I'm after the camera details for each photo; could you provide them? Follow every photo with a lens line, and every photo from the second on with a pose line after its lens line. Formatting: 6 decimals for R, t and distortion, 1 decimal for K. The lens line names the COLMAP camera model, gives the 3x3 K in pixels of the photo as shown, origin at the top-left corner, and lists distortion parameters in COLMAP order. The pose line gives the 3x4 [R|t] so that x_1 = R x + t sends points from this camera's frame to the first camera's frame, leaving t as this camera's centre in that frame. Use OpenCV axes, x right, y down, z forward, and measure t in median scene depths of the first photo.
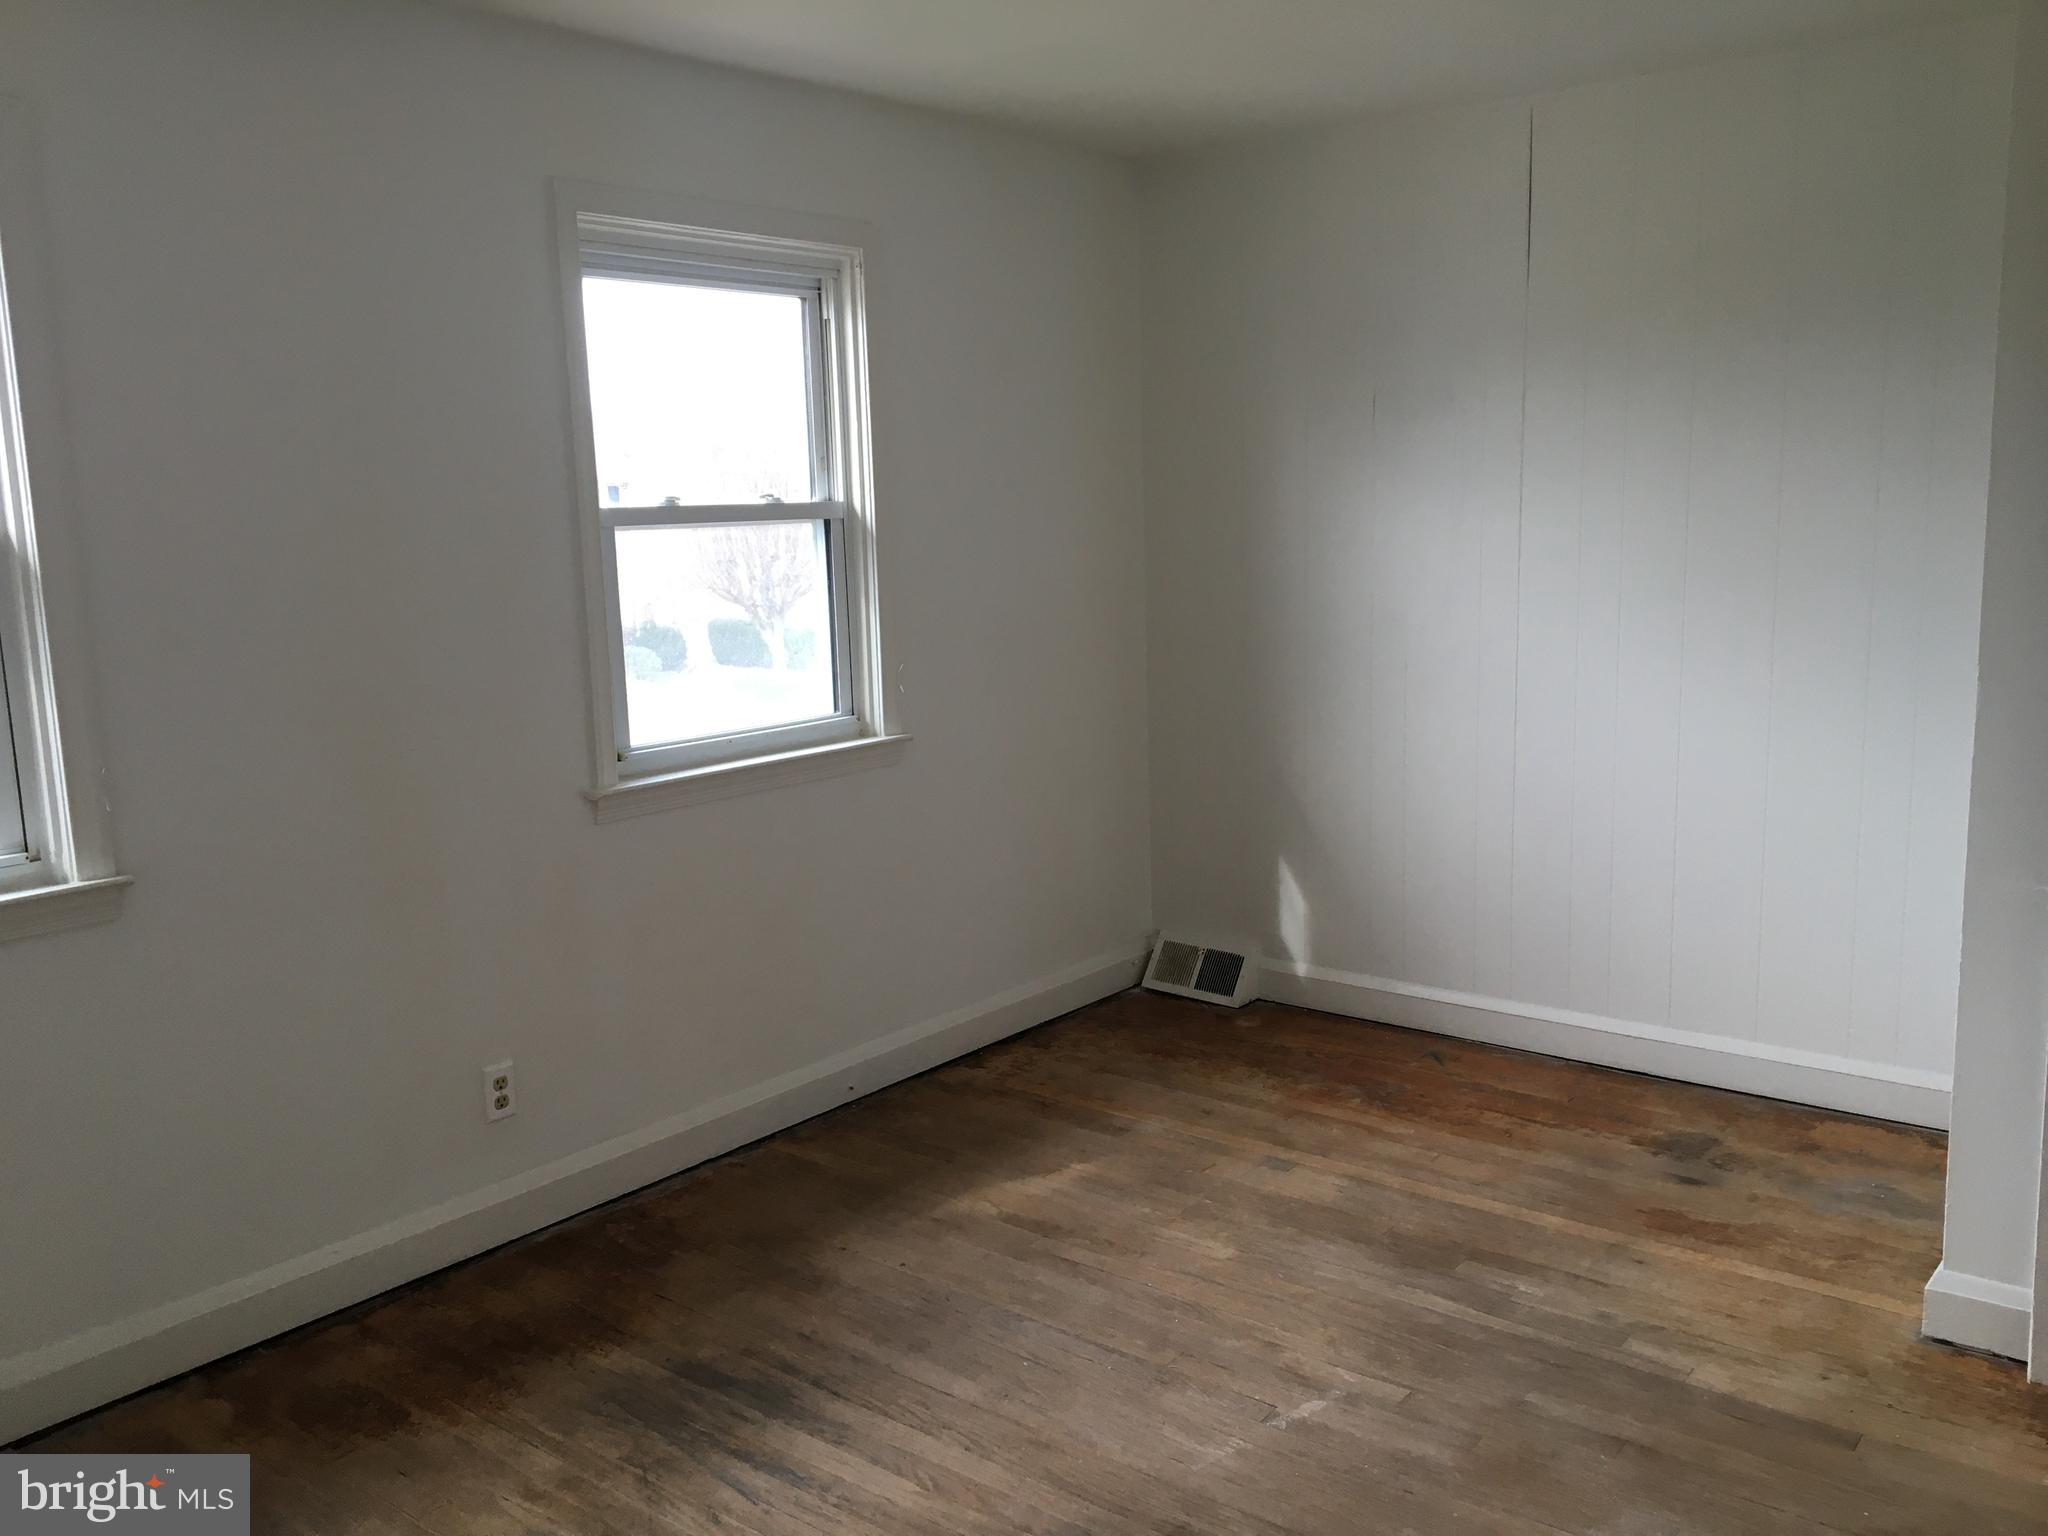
lens RADIAL K [[1720.9, 0, 1008.0], [0, 1720.9, 759.8], [0, 0, 1]] dist [0.088613, -0.119596]
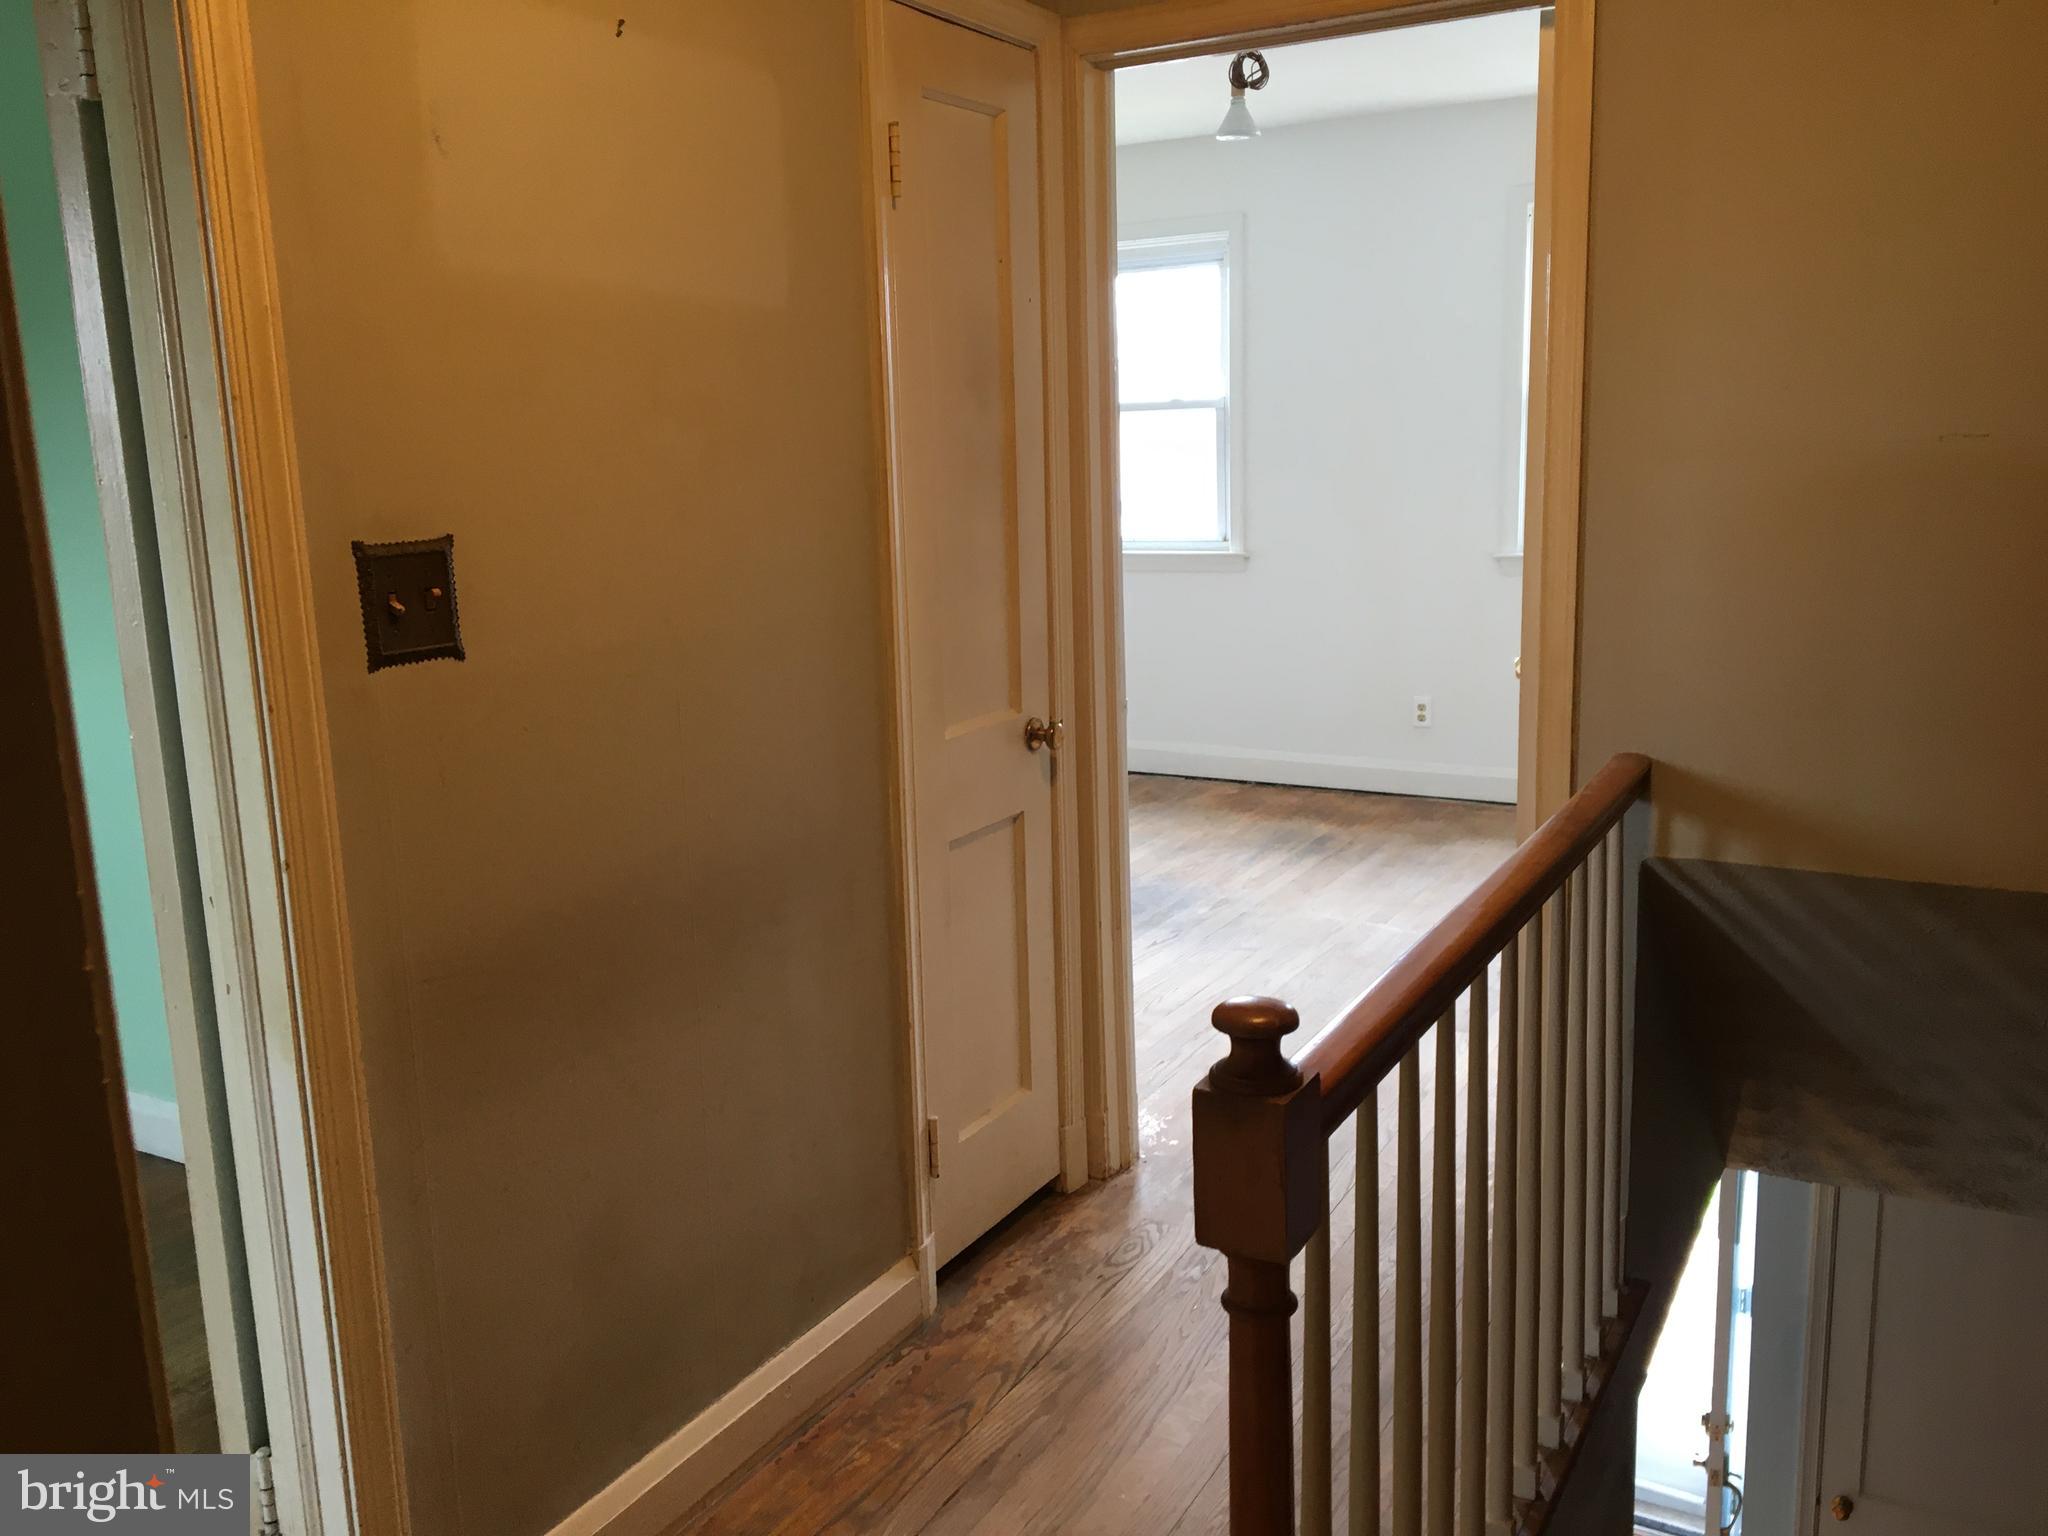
lens RADIAL K [[1720.9, 0, 964.5], [0, 1720.9, 746.1], [0, 0, 1]] dist [0.088613, -0.119596]
pose [[0.145898, 0.213752, -0.965932, 1.589702], [-0.121342, 0.972874, 0.196960, -0.083515], [0.981830, 0.088472, 0.167878, 0.259575]]
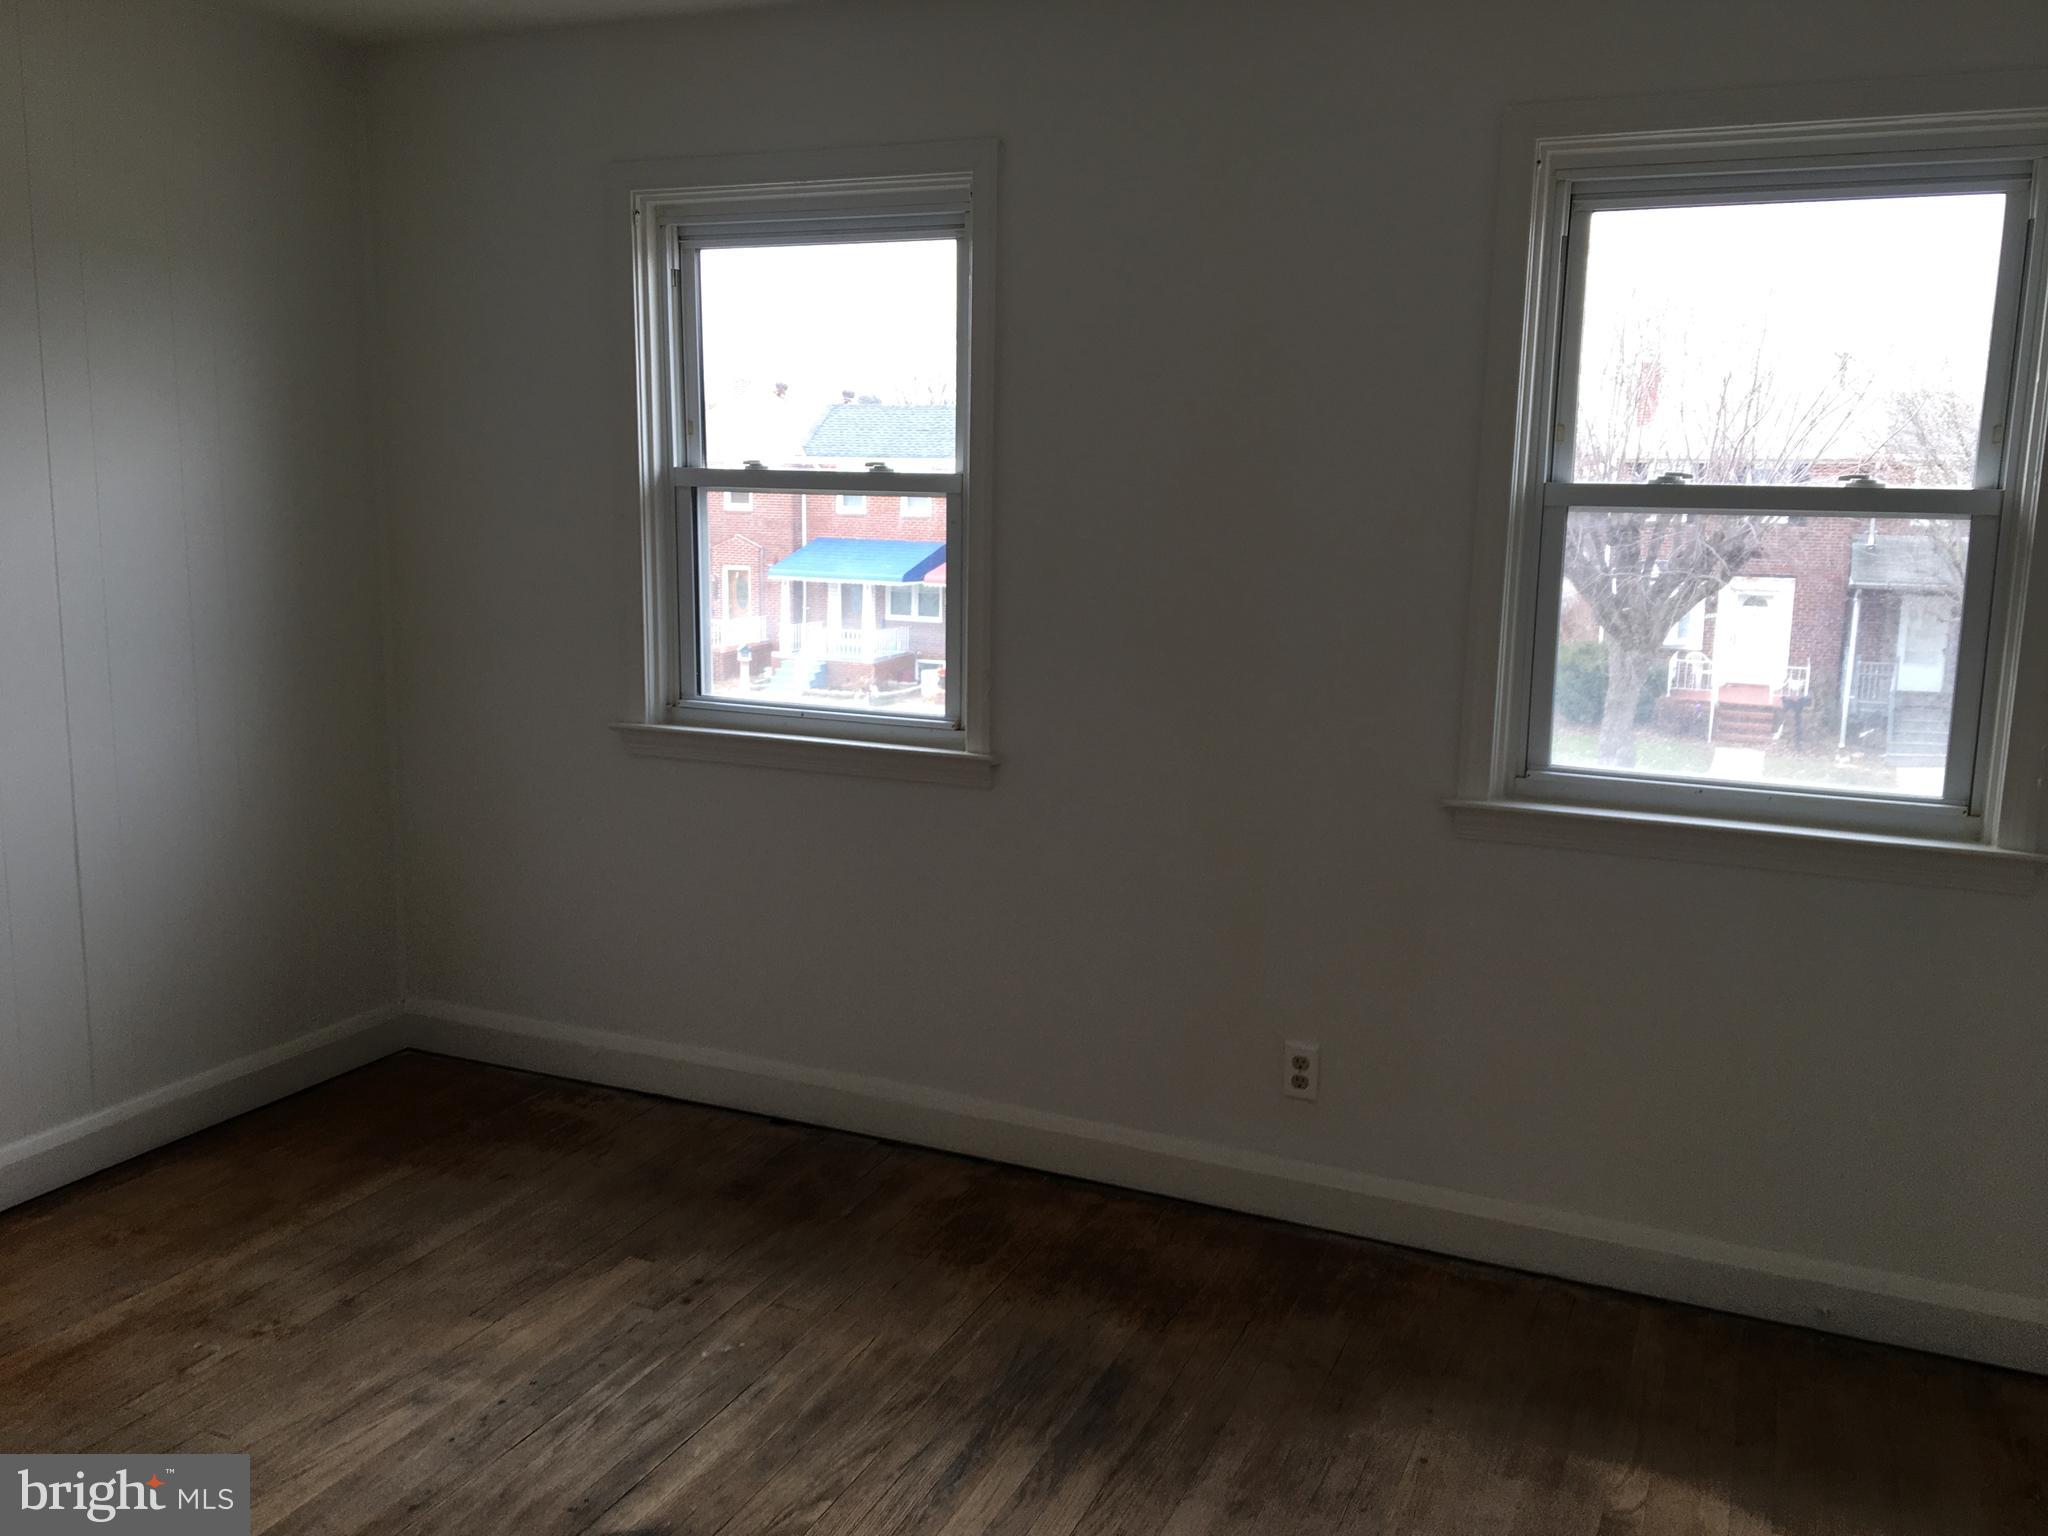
lens RADIAL K [[1720.9, 0, 1012.9], [0, 1720.9, 753.2], [0, 0, 1]] dist [0.088613, -0.119596]
pose [[0.262507, 0.188836, -0.946272, 0.634931], [-0.172763, 0.974016, 0.146446, -0.113651], [0.949338, 0.125038, 0.288310, 0.614598]]
